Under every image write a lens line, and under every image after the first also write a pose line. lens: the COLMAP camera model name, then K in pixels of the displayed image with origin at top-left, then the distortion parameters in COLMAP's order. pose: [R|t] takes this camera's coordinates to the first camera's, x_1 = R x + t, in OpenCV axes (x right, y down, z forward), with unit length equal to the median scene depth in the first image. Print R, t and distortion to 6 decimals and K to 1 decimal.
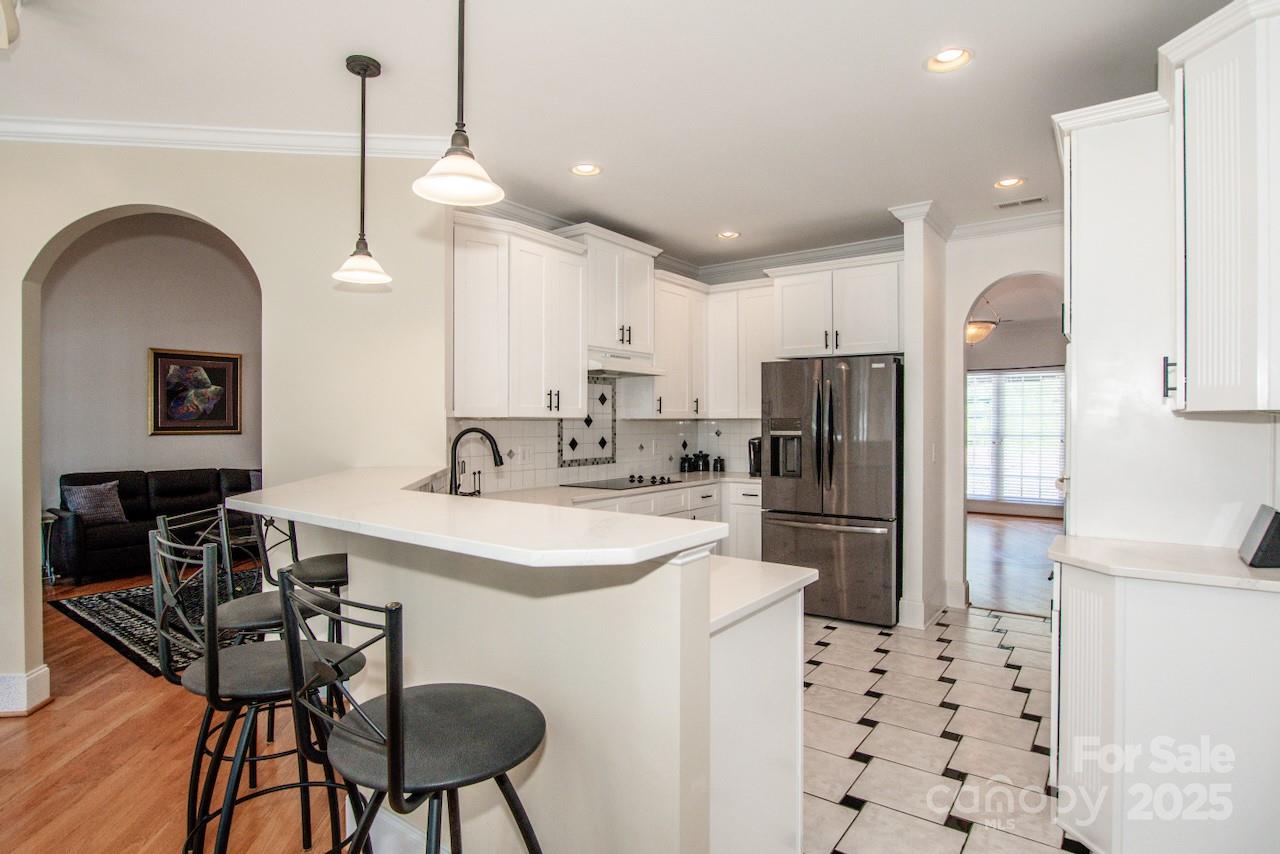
lens RADIAL K [[672.3, 0, 638.8], [0, 672.3, 422.6], [0, 0, 1]] dist [-0.003781, 0.000186]
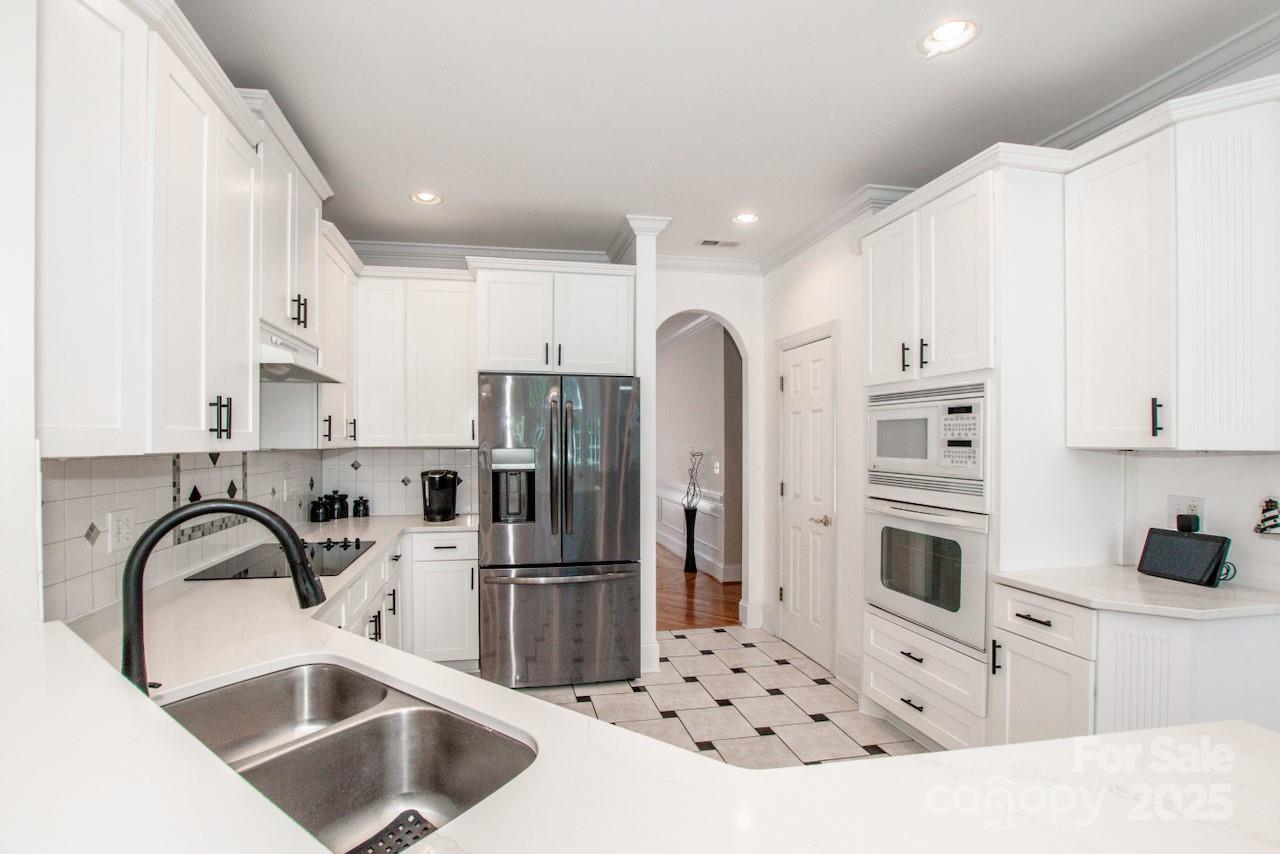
lens RADIAL K [[592.7, 0, 600.3], [0, 592.7, 445.8], [0, 0, 1]] dist [-0.029897, -0.000866]
pose [[0.699349, -0.004703, 0.714765, -0.205258], [0.000692, 0.999982, 0.005902, -0.012619], [-0.714780, -0.003633, 0.699339, 0.432775]]
